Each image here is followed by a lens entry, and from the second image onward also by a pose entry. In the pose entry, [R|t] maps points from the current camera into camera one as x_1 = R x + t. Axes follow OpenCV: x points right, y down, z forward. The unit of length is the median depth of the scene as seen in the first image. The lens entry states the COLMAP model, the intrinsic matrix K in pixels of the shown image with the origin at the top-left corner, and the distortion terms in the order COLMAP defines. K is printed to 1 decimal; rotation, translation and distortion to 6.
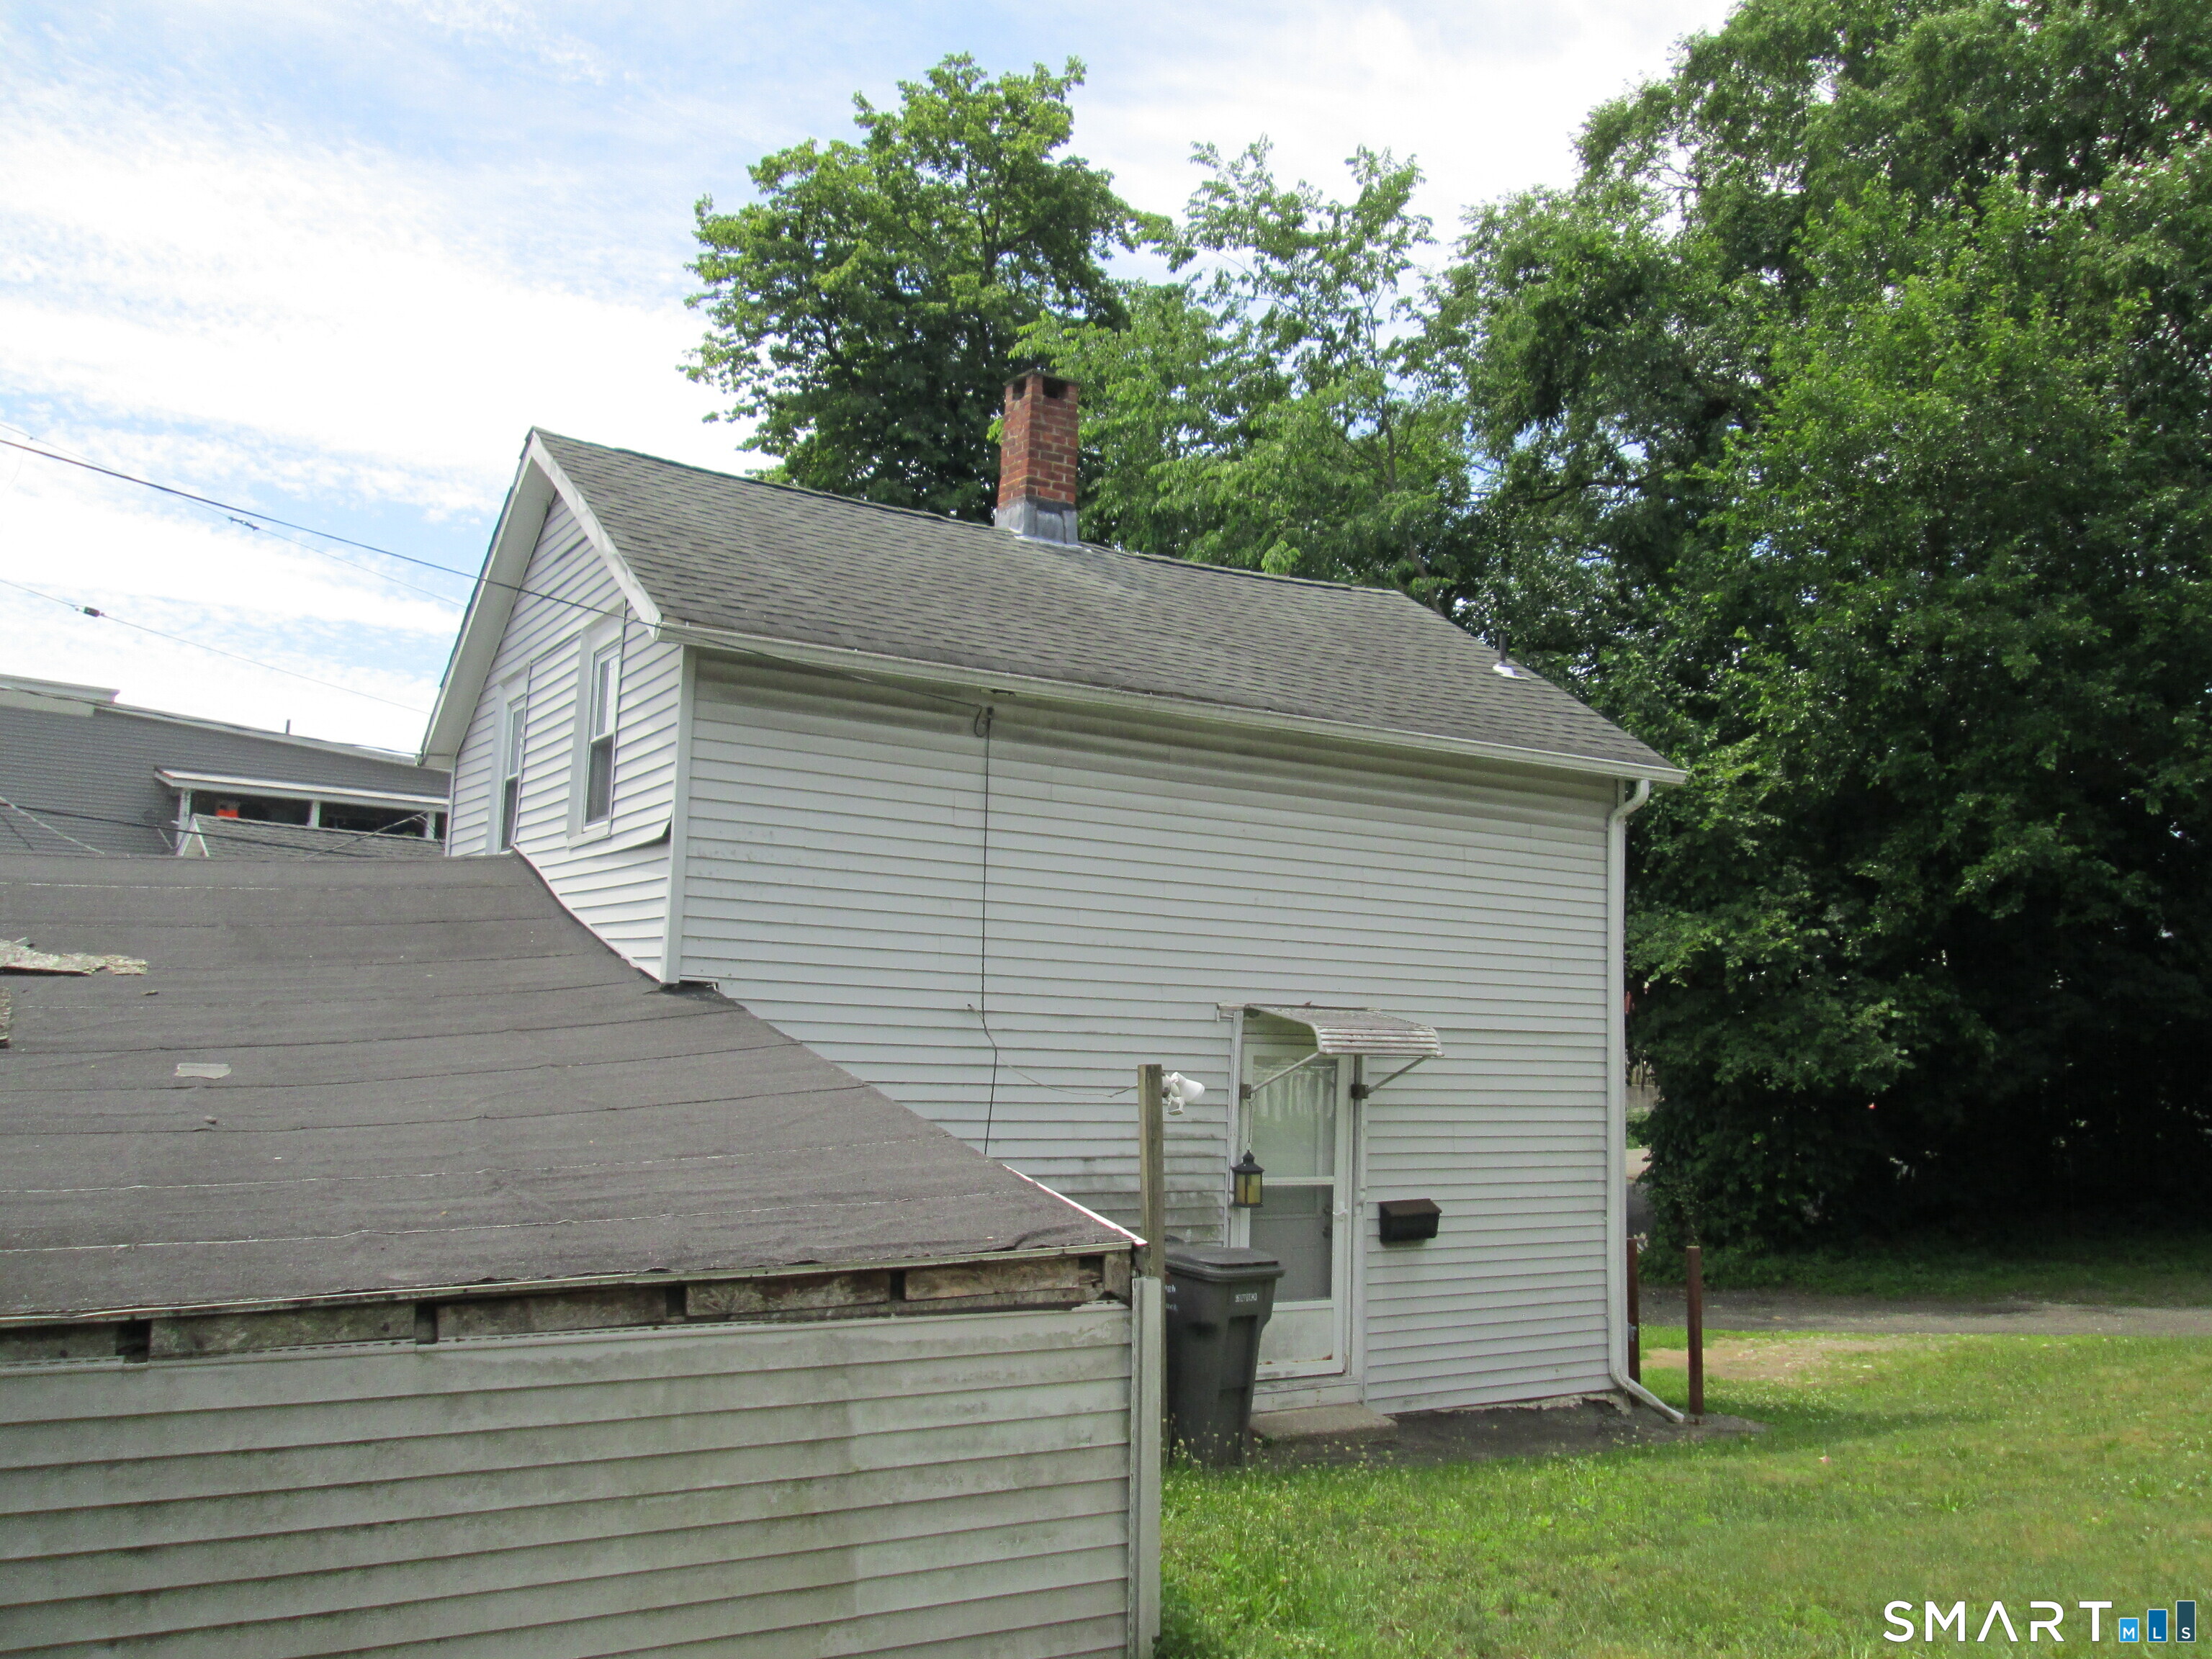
lens RADIAL K [[1811.8, 0, 1106.0], [0, 1811.8, 829.5], [0, 0, 1]] dist [-0.057625, 0.058342]
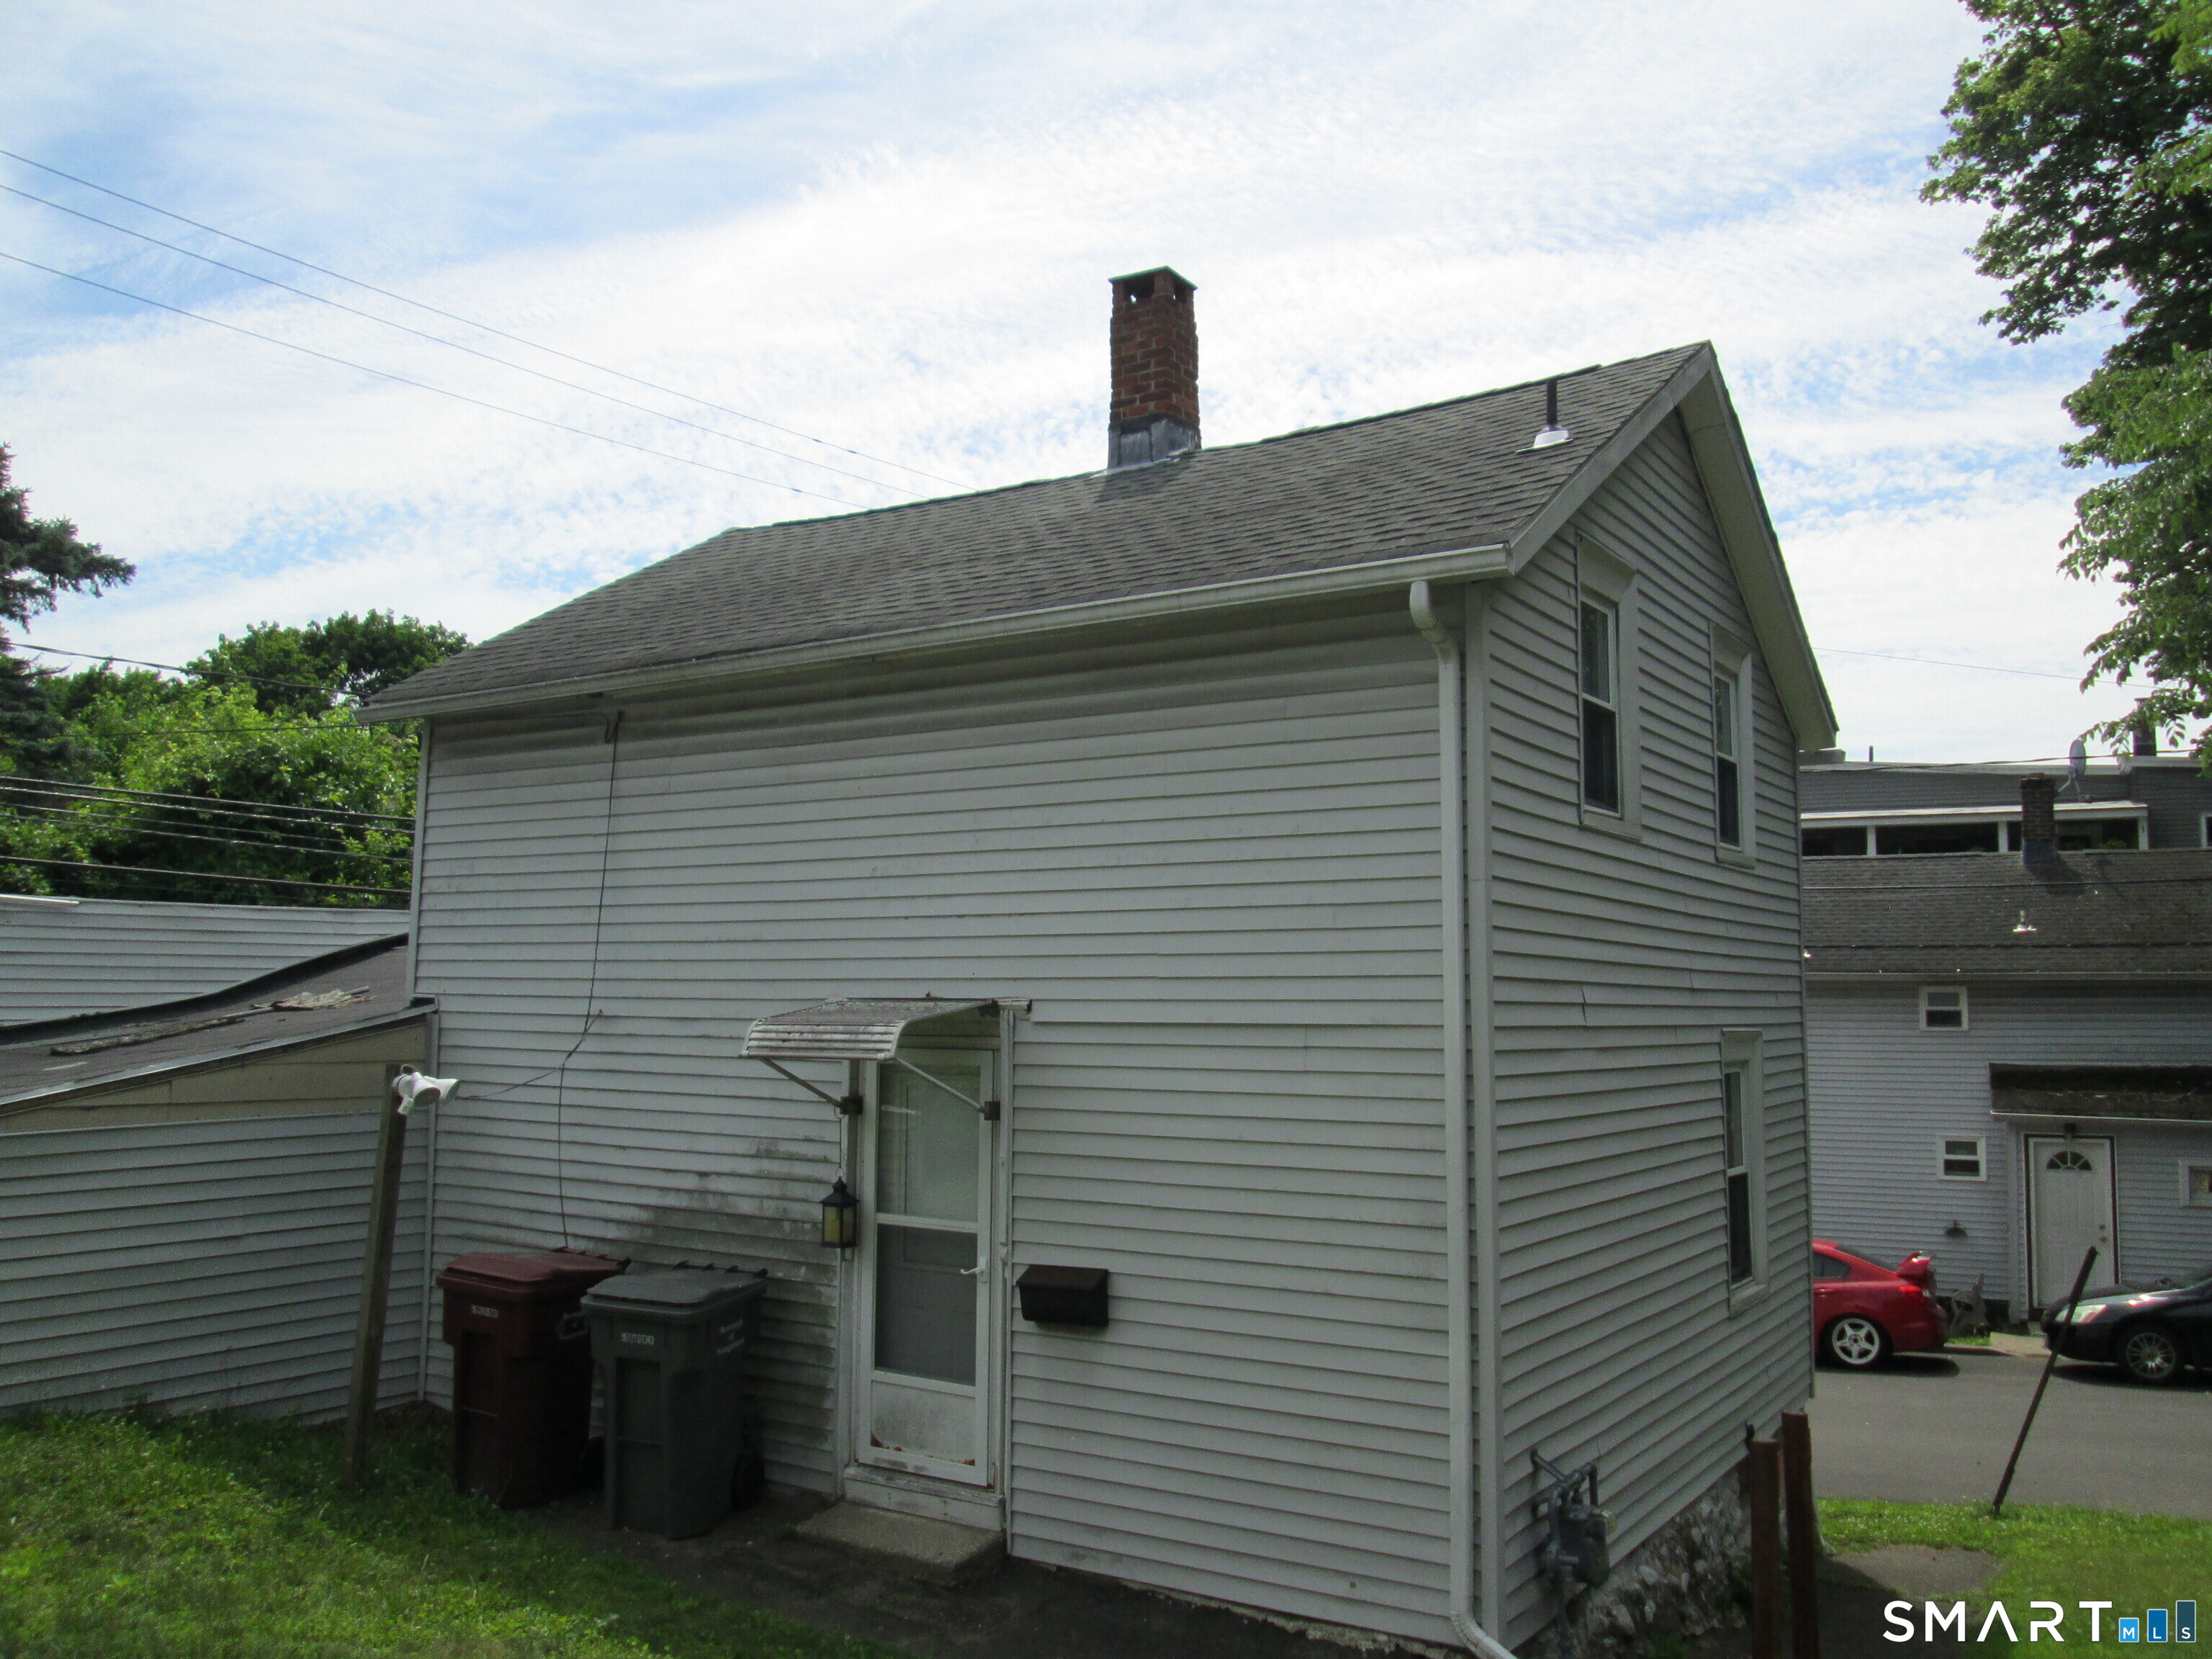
lens RADIAL K [[1811.8, 0, 1106.0], [0, 1811.8, 829.5], [0, 0, 1]] dist [-0.057625, 0.058342]
pose [[0.433008, -0.125726, -0.892579, 0.838856], [0.102224, 0.990686, -0.089954, 0.102446], [0.895575, -0.052292, 0.441827, 0.719629]]
